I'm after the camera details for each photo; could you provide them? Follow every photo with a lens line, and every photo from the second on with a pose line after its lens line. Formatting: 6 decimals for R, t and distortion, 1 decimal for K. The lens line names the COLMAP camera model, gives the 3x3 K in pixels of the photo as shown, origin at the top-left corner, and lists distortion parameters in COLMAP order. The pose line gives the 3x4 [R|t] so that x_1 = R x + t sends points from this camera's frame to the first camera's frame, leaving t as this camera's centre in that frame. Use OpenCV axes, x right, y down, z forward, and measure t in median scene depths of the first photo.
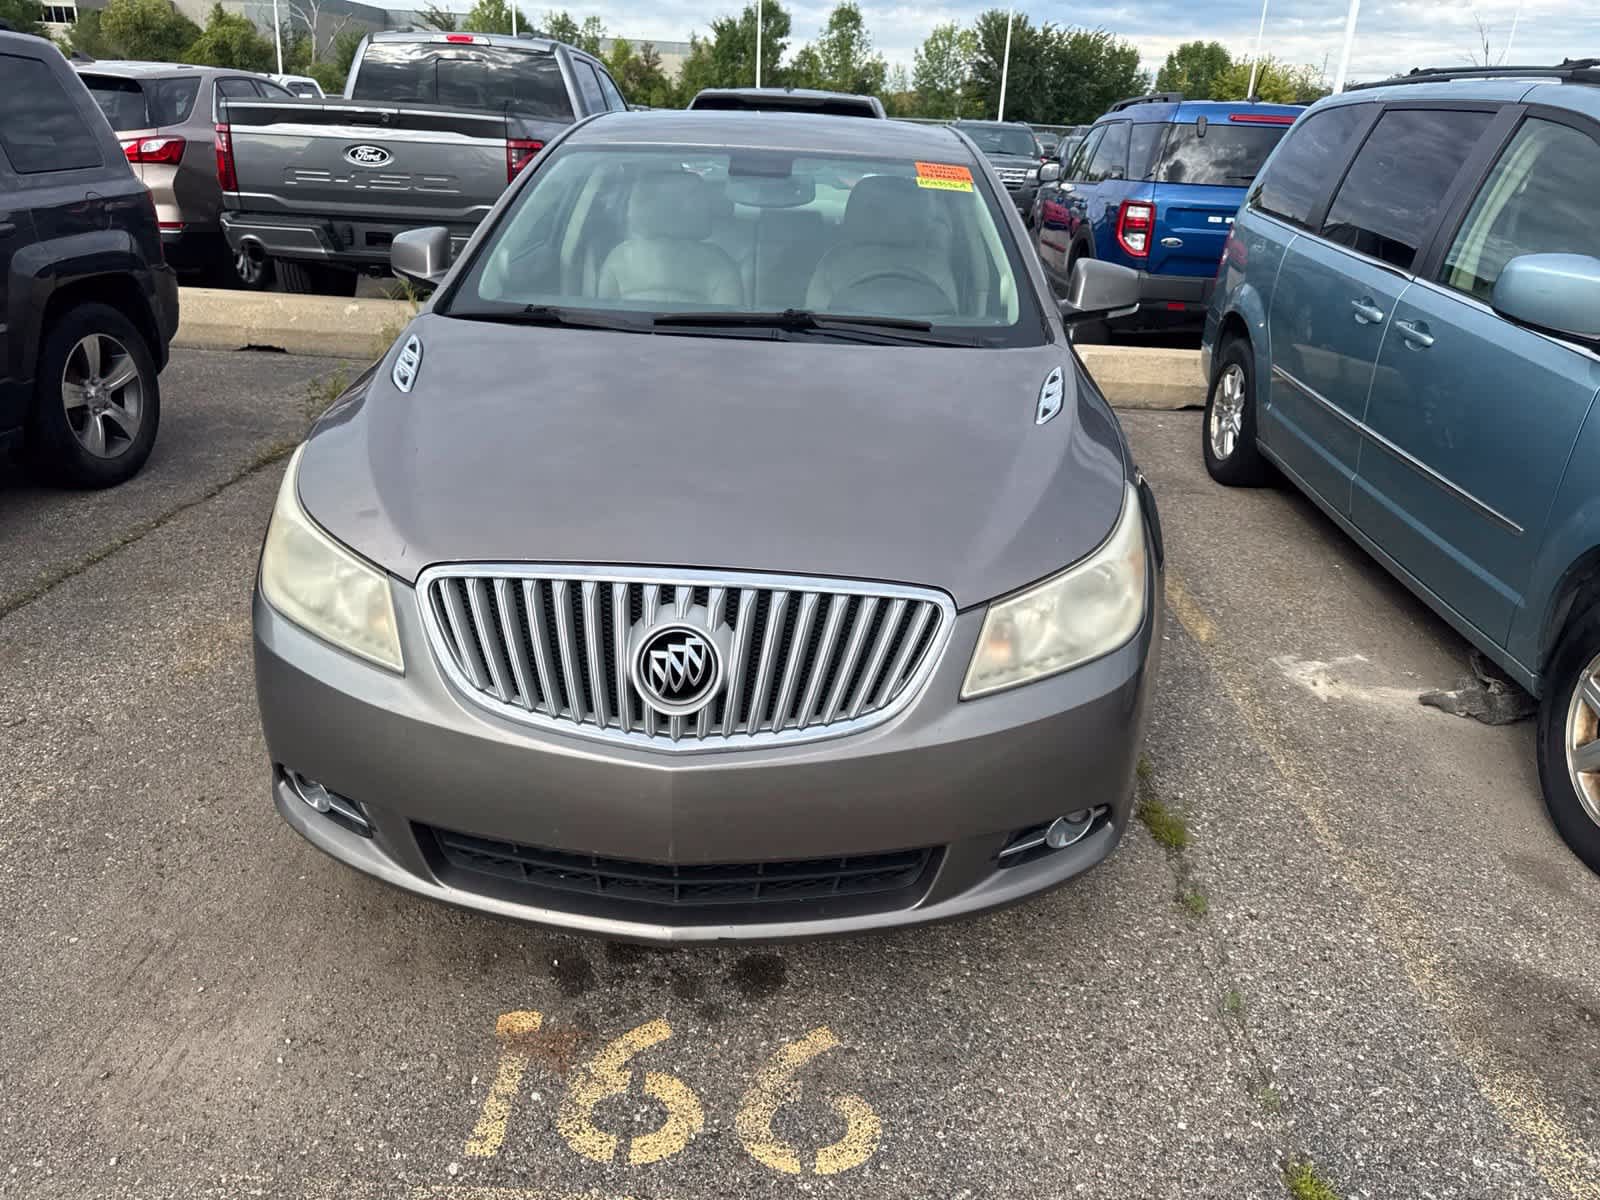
lens RADIAL K [[1137.6, 0, 812.8], [0, 1137.6, 603.2], [0, 0, 1]] dist [0.015650, -0.016467]
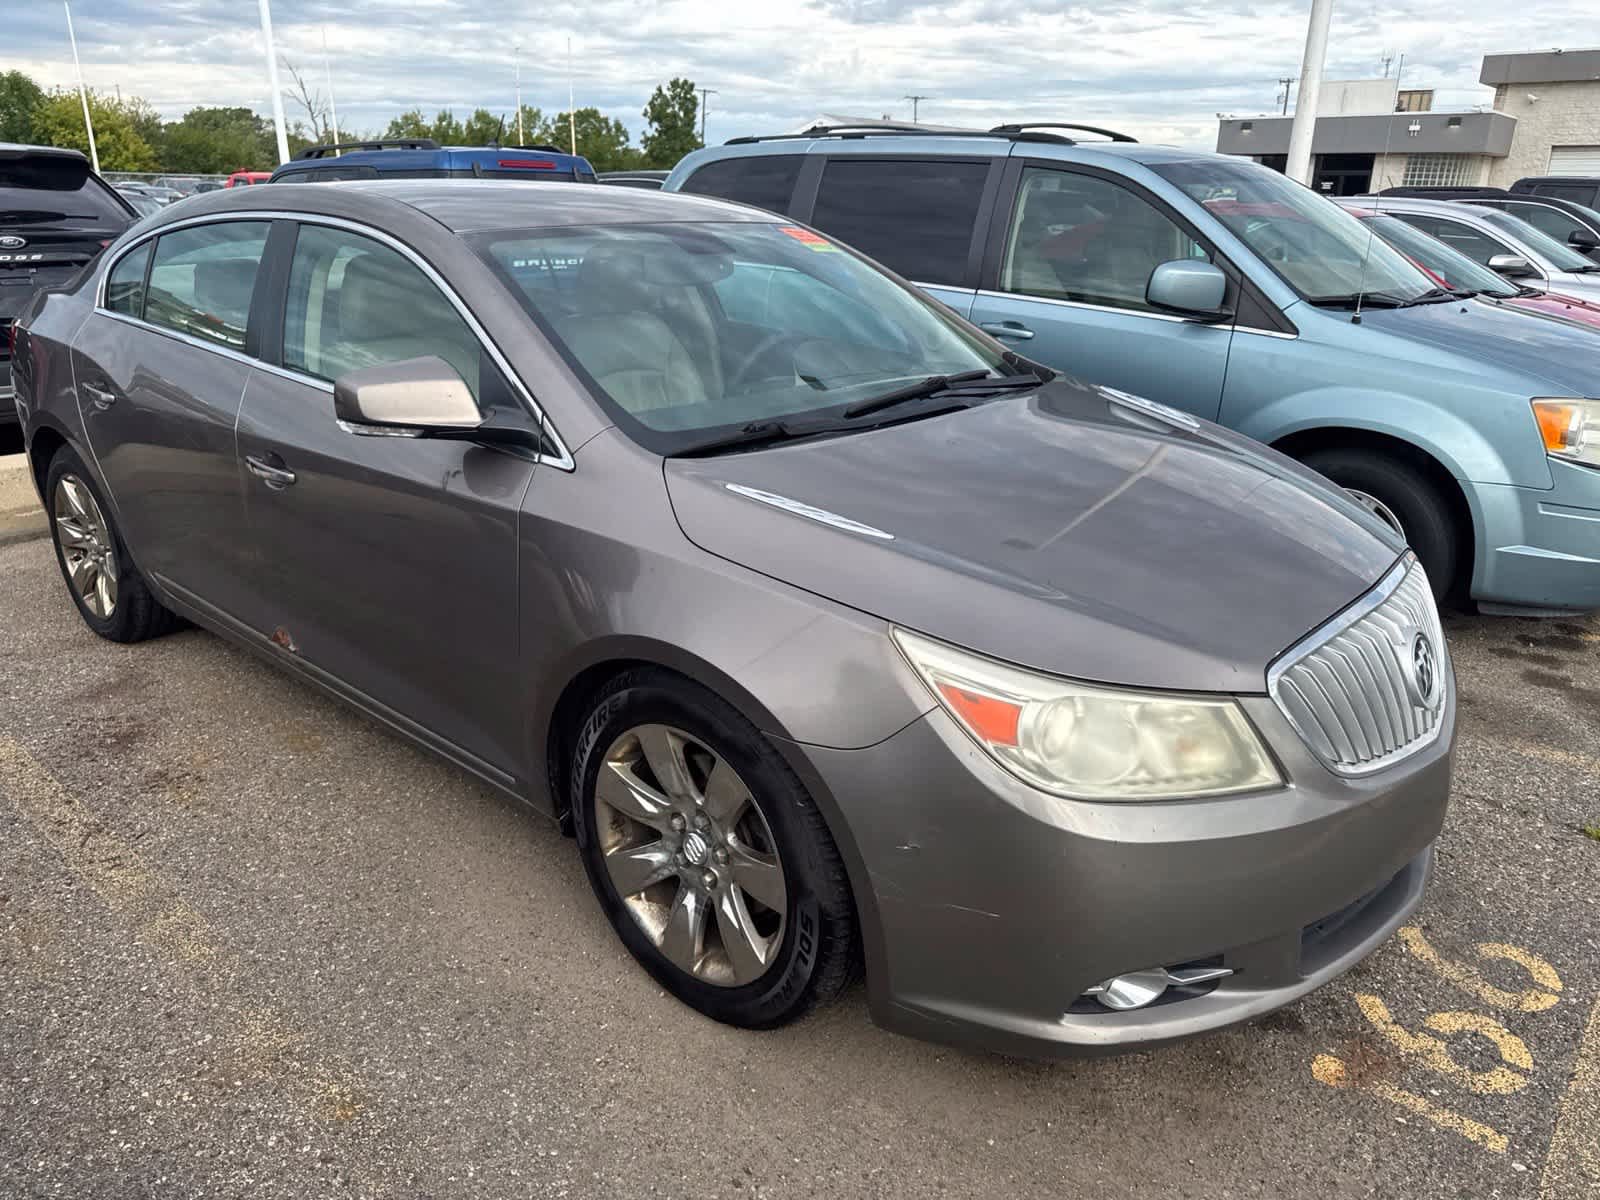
lens RADIAL K [[1137.6, 0, 797.8], [0, 1137.6, 590.8], [0, 0, 1]] dist [0.015650, -0.016467]
pose [[0.629877, -0.293535, 0.719091, -0.735391], [0.316992, 0.942371, 0.107014, -0.189322], [-0.709063, 0.160541, 0.686627, 0.352899]]
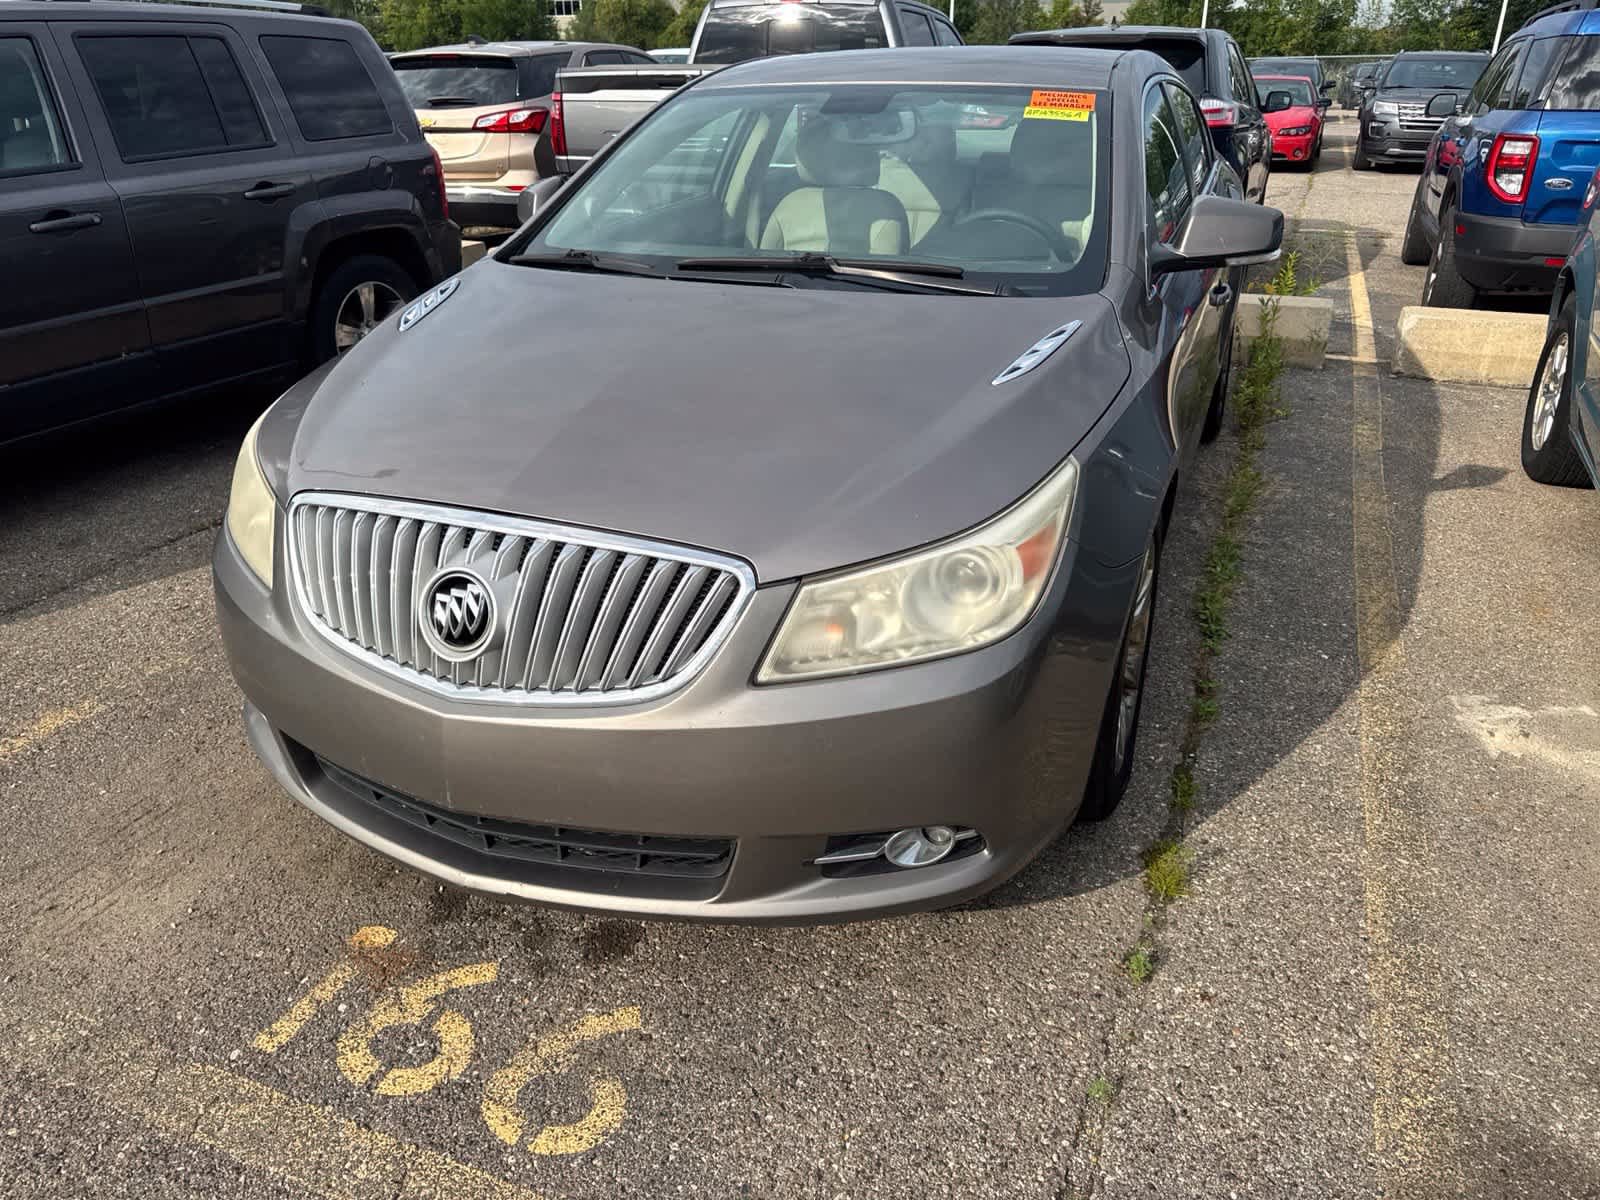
lens RADIAL K [[1137.6, 0, 800.7], [0, 1137.6, 602.9], [0, 0, 1]] dist [0.015650, -0.016467]
pose [[0.934207, 0.103778, -0.341301, 0.270996], [-0.093244, 0.994525, 0.047173, -0.014069], [0.344328, -0.012245, 0.938769, 0.098335]]
